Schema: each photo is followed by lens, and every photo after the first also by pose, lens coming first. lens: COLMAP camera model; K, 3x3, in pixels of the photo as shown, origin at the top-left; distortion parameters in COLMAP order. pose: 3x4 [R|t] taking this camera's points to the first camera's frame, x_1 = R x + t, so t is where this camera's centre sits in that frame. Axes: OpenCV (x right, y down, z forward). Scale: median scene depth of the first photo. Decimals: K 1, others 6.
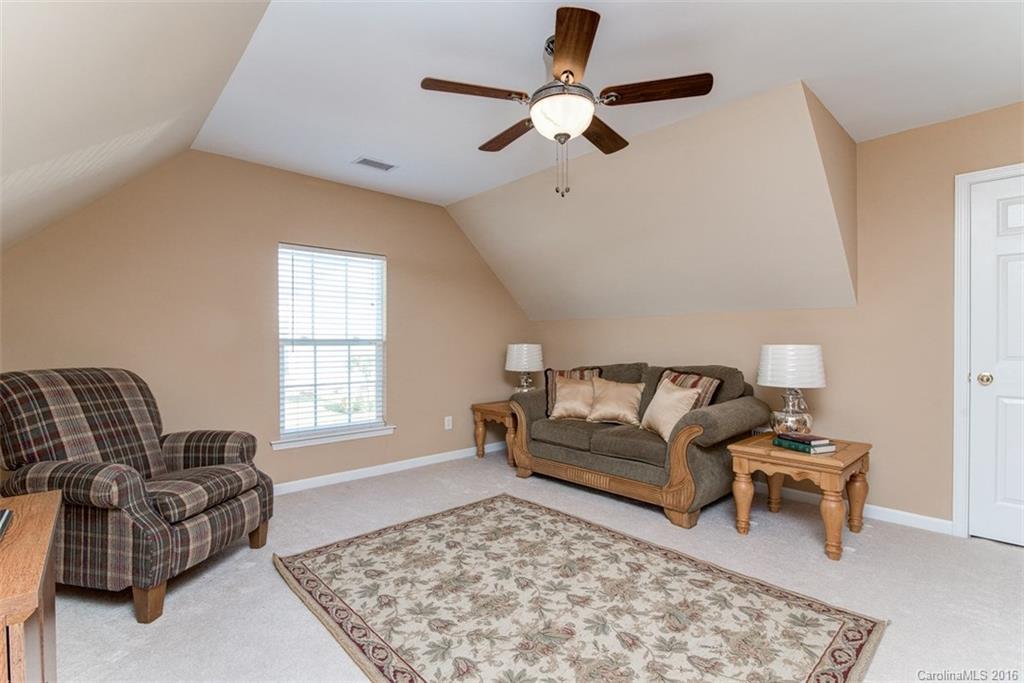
lens RADIAL K [[475.4, 0, 511.2], [0, 475.4, 343.3], [0, 0, 1]] dist [-0.019679, 0.000764]
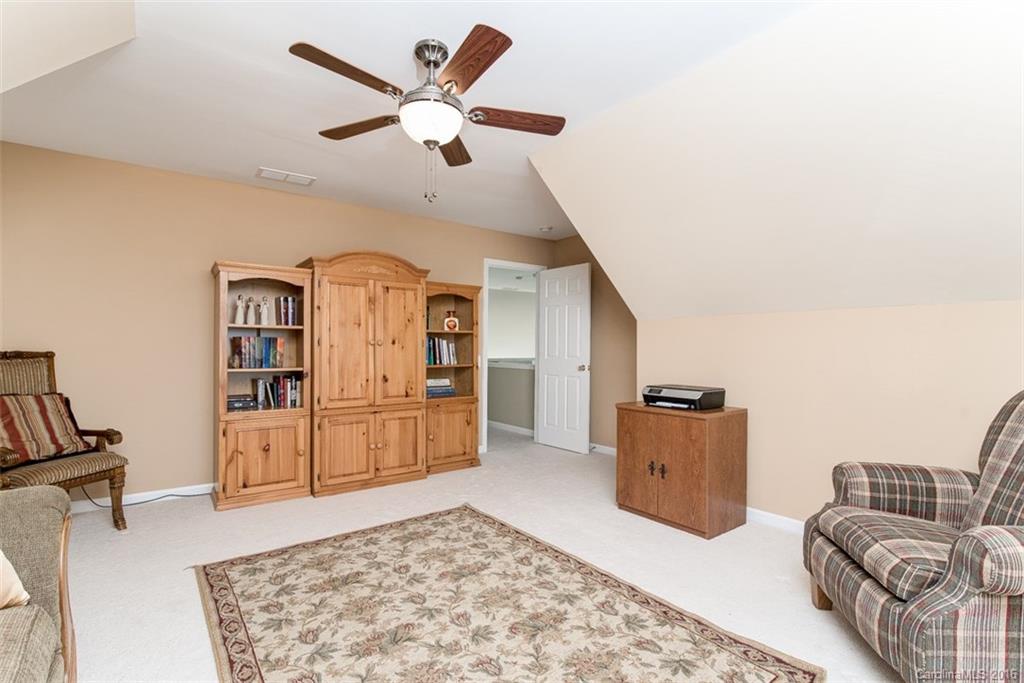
lens RADIAL K [[475.4, 0, 512.6], [0, 475.4, 345.6], [0, 0, 1]] dist [-0.019679, 0.000764]
pose [[-0.996170, -0.001688, 0.087425, -0.147987], [-0.001952, 0.999994, -0.002928, -0.000285], [-0.087419, -0.003087, -0.996167, 1.927973]]
